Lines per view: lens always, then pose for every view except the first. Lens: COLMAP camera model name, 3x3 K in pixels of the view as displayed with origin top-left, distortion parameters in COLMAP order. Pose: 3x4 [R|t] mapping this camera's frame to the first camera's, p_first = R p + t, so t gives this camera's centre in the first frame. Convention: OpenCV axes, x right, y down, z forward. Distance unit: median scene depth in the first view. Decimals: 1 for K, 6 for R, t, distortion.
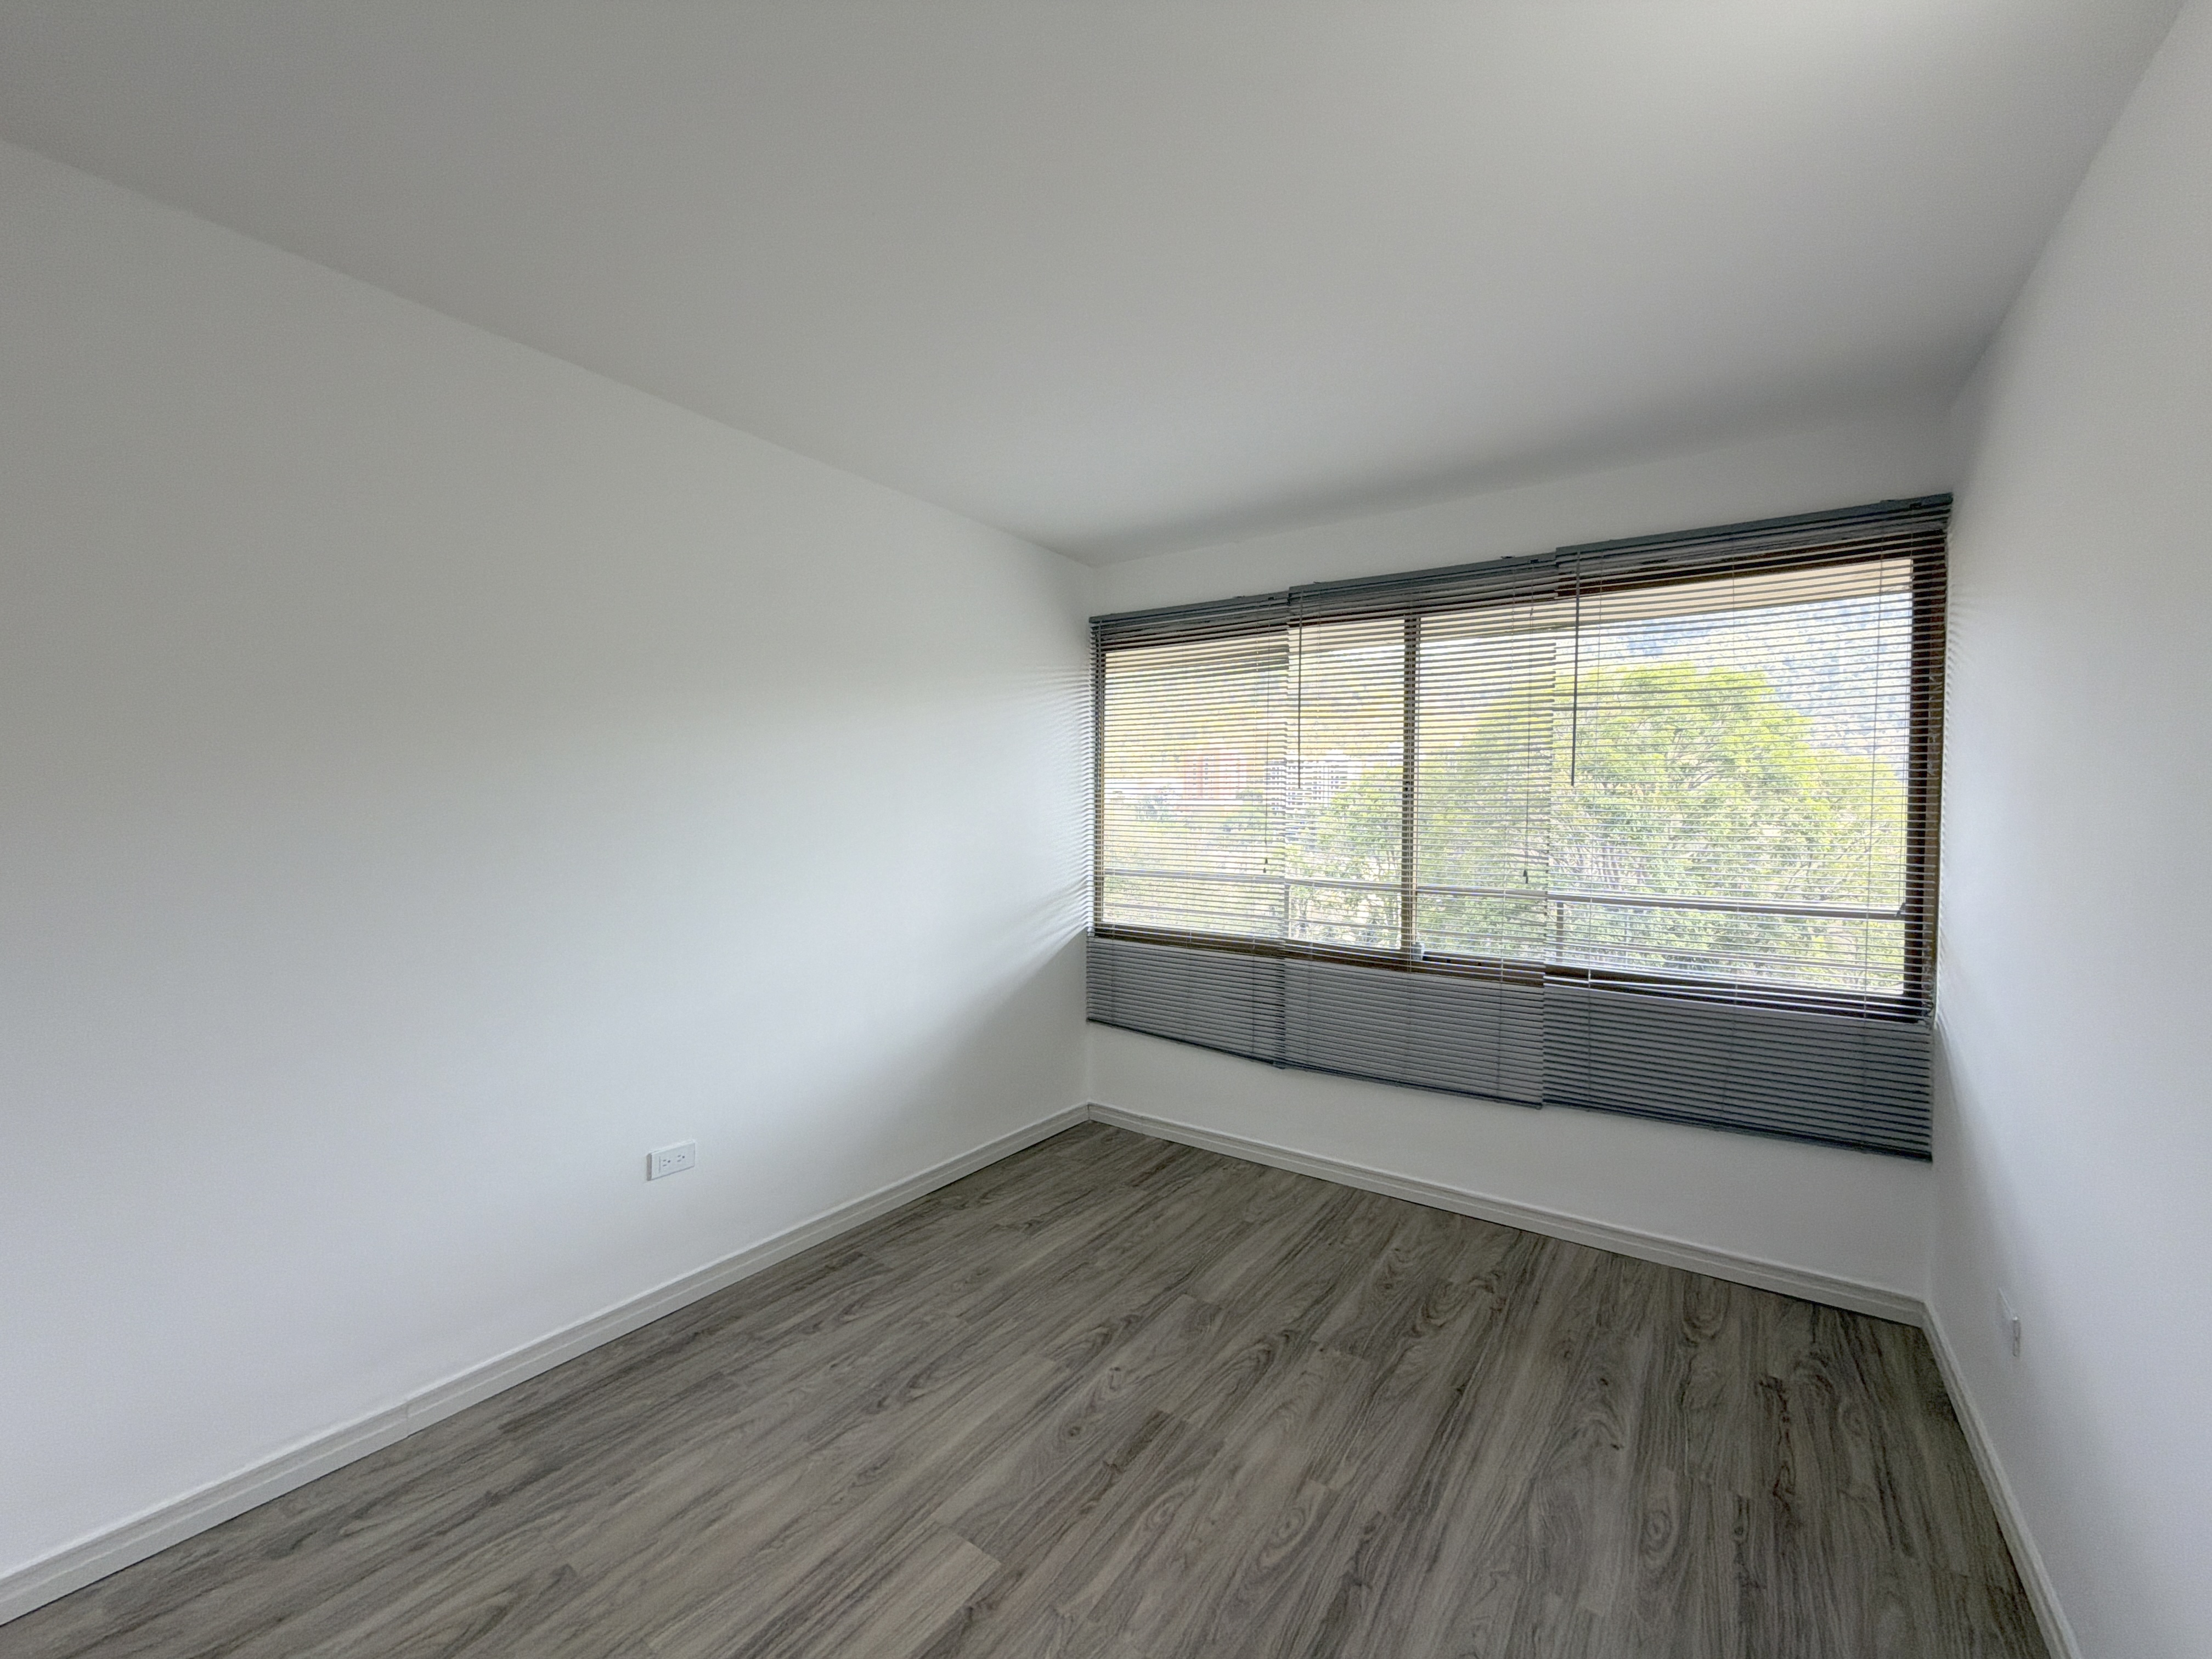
lens RADIAL K [[885.4, 0, 1102.5], [0, 885.4, 830.4], [0, 0, 1]] dist [0.000408, 0.000108]
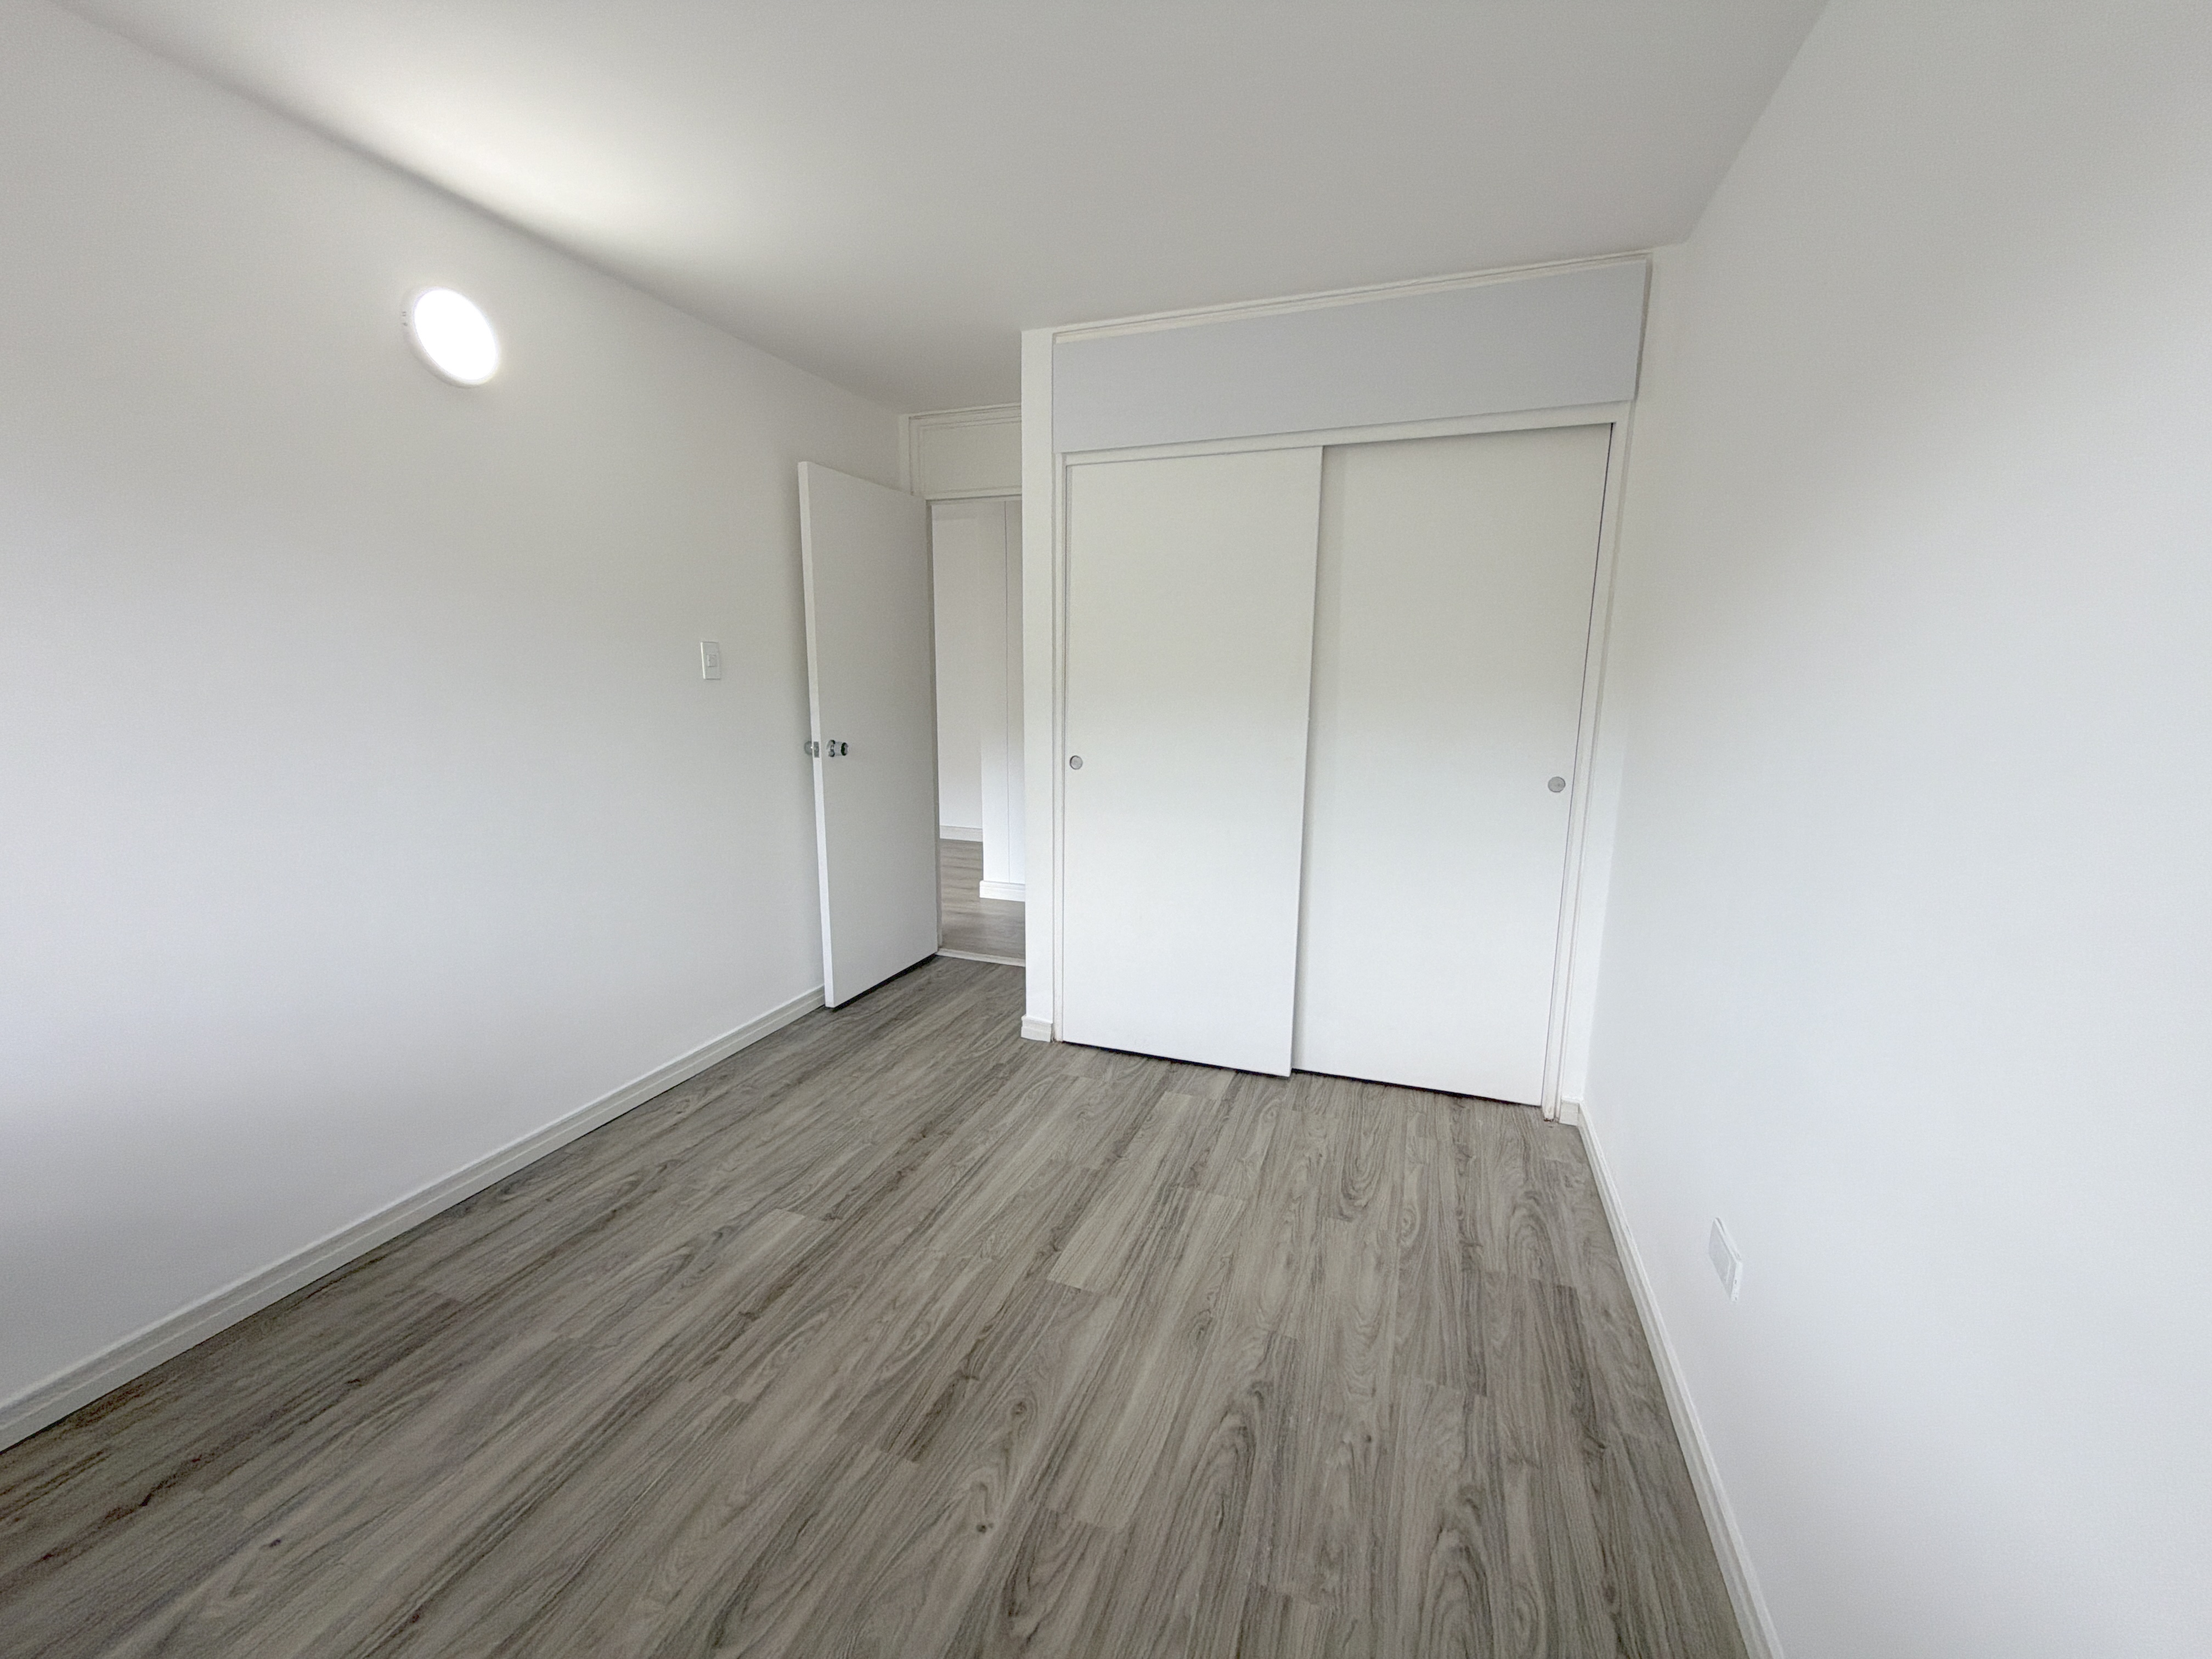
lens RADIAL K [[885.4, 0, 1102.6], [0, 885.4, 829.9], [0, 0, 1]] dist [0.000408, 0.000108]
pose [[-0.964786, 0.029478, -0.261380, 0.104082], [-0.023237, 0.980264, 0.196321, -0.035956], [0.262008, 0.195482, -0.945060, 1.853083]]
